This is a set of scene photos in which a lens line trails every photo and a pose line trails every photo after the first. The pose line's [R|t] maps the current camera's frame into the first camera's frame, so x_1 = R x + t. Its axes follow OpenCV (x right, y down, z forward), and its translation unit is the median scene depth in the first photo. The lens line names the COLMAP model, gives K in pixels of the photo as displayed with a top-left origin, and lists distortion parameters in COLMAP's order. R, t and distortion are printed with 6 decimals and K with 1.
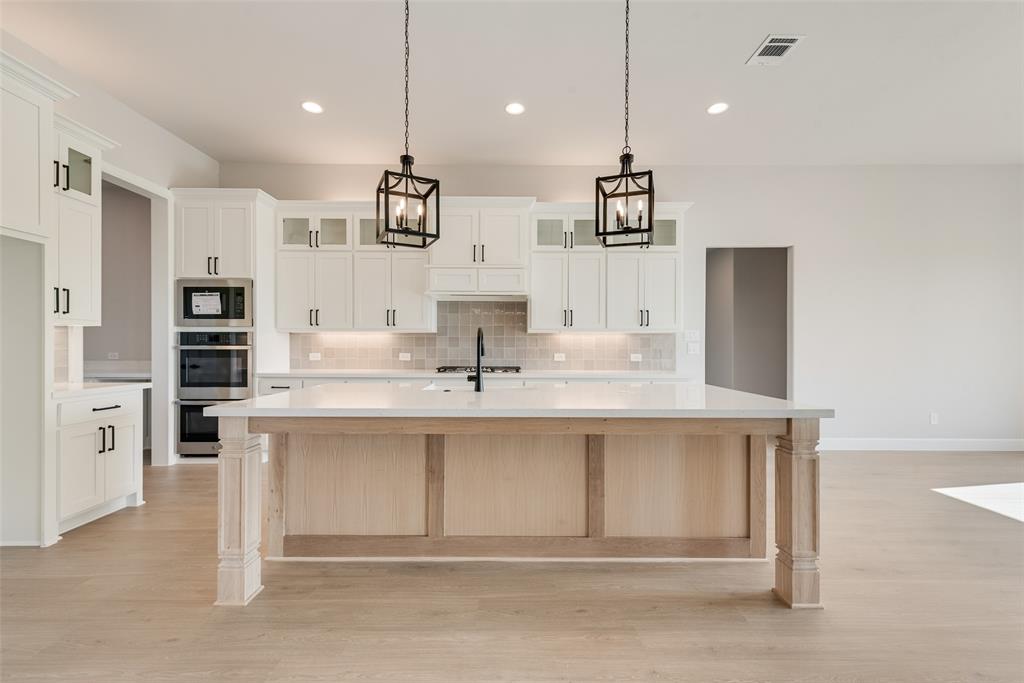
lens RADIAL K [[421.5, 0, 508.9], [0, 421.5, 344.9], [0, 0, 1]] dist [0.010023, 0.000064]
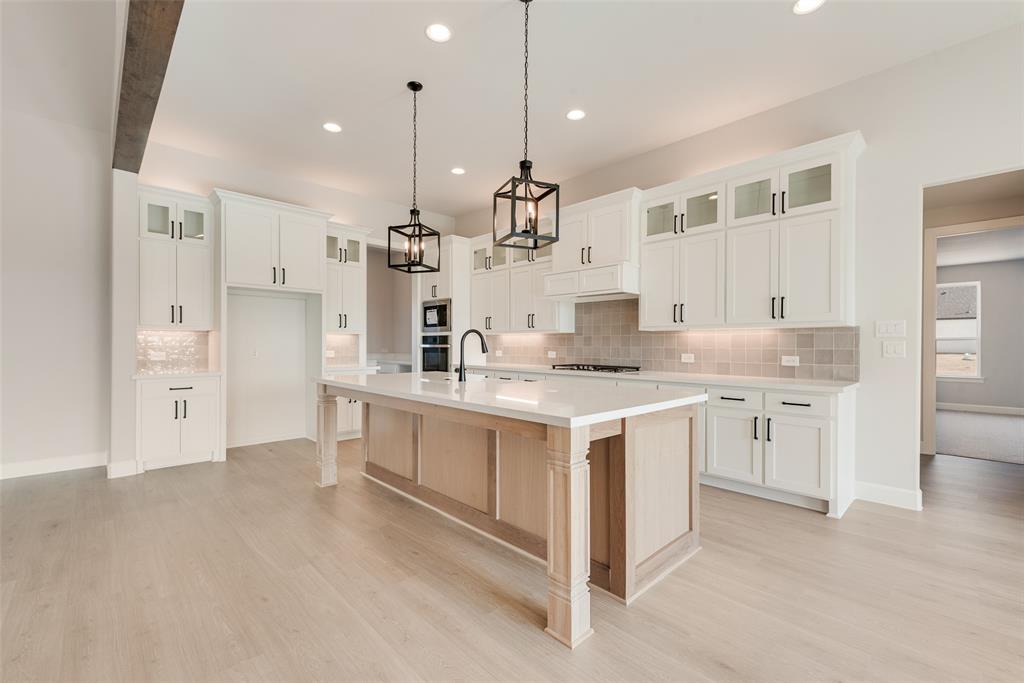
lens RADIAL K [[428.1, 0, 512.7], [0, 428.1, 348.0], [0, 0, 1]] dist [0.000726, 0.000037]
pose [[0.698729, 0.005287, -0.715367, 0.573035], [0.000073, 0.999972, 0.007461, 0.001837], [0.715386, -0.005265, 0.698709, 0.139945]]
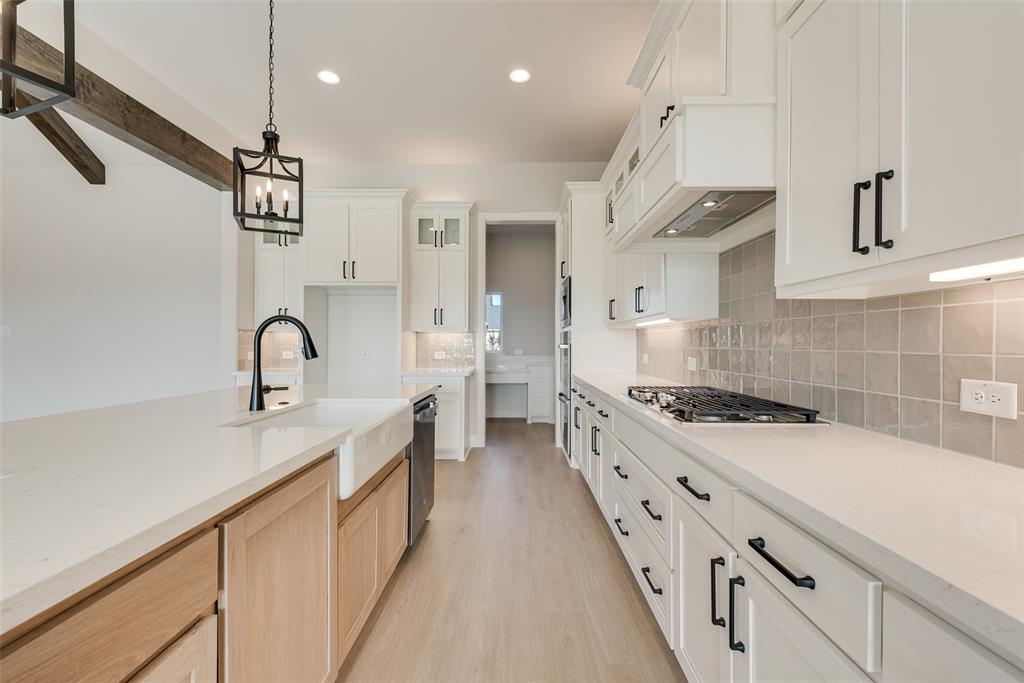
lens RADIAL K [[436.8, 0, 508.2], [0, 436.8, 346.9], [0, 0, 1]] dist [0.015665, 0.000032]
pose [[-0.018109, 0.000887, -0.999836, 0.398409], [-0.003194, 0.999994, 0.000945, 0.005484], [0.999831, 0.003211, -0.018106, 0.871576]]
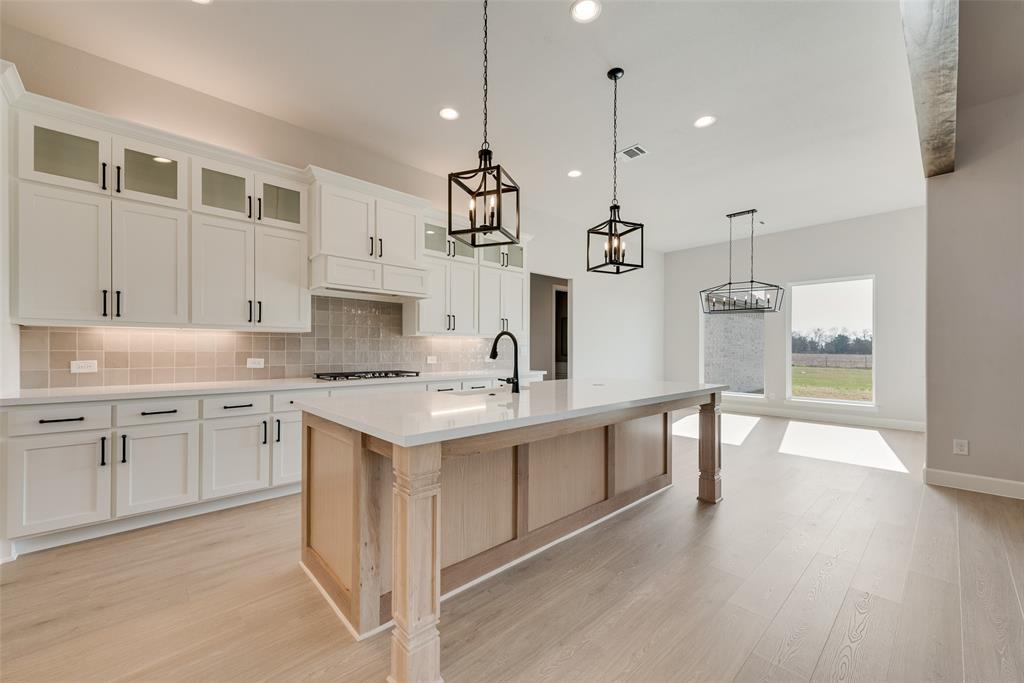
lens RADIAL K [[406.0, 0, 514.5], [0, 406.0, 345.8], [0, 0, 1]] dist [0.002965, 0.000171]
pose [[0.725532, 0.005895, 0.688163, -0.472711], [-0.002636, 0.999980, -0.005787, -0.000087], [-0.688183, 0.002385, 0.725533, 0.165420]]
